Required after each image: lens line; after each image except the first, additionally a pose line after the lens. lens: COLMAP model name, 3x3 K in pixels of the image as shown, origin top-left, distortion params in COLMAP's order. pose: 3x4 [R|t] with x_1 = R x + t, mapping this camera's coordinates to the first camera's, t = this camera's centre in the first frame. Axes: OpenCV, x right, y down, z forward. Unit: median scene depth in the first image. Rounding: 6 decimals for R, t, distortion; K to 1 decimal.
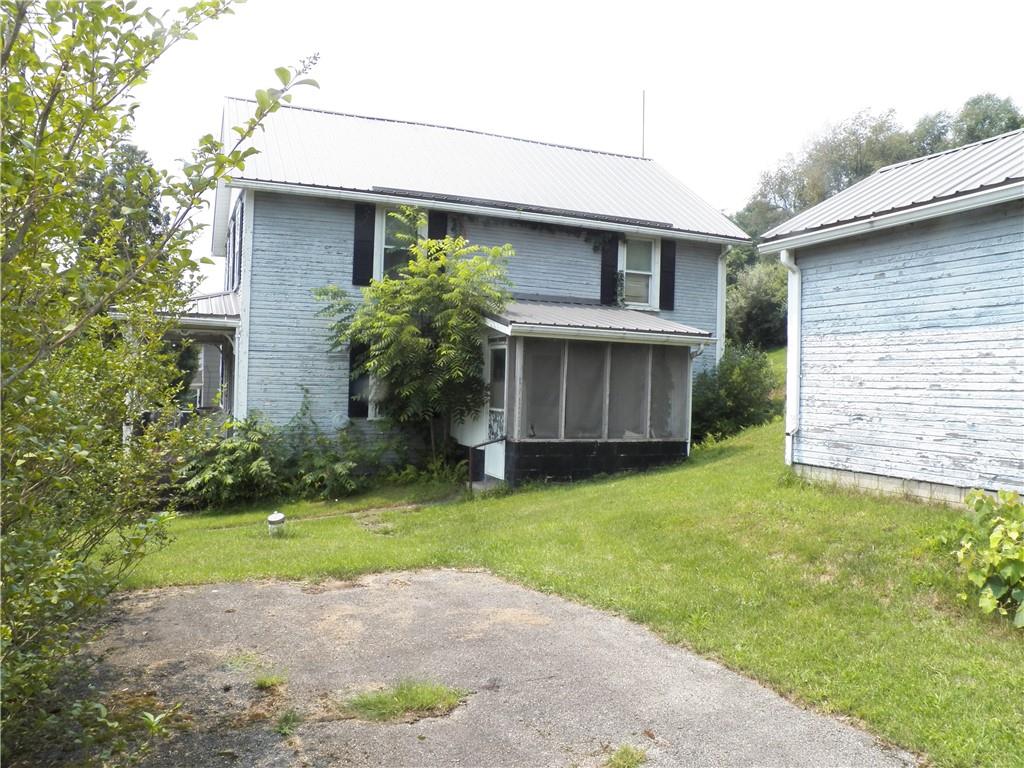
lens RADIAL K [[812.2, 0, 513.3], [0, 812.2, 382.9], [0, 0, 1]] dist [-0.061227, -0.002339]
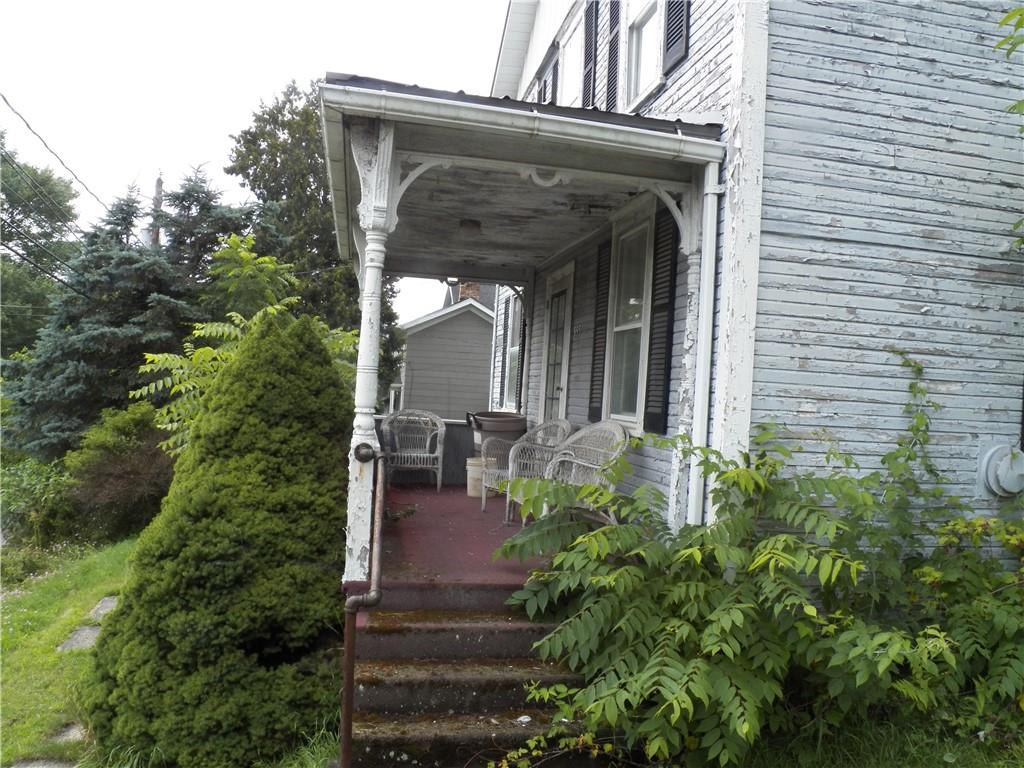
lens RADIAL K [[812.2, 0, 512.3], [0, 812.2, 384.9], [0, 0, 1]] dist [-0.061227, -0.002339]
pose [[0.987746, 0.032633, -0.152623, -0.366188], [-0.034726, 0.999336, -0.011070, 0.024352], [0.152161, 0.016234, 0.988222, 0.669429]]
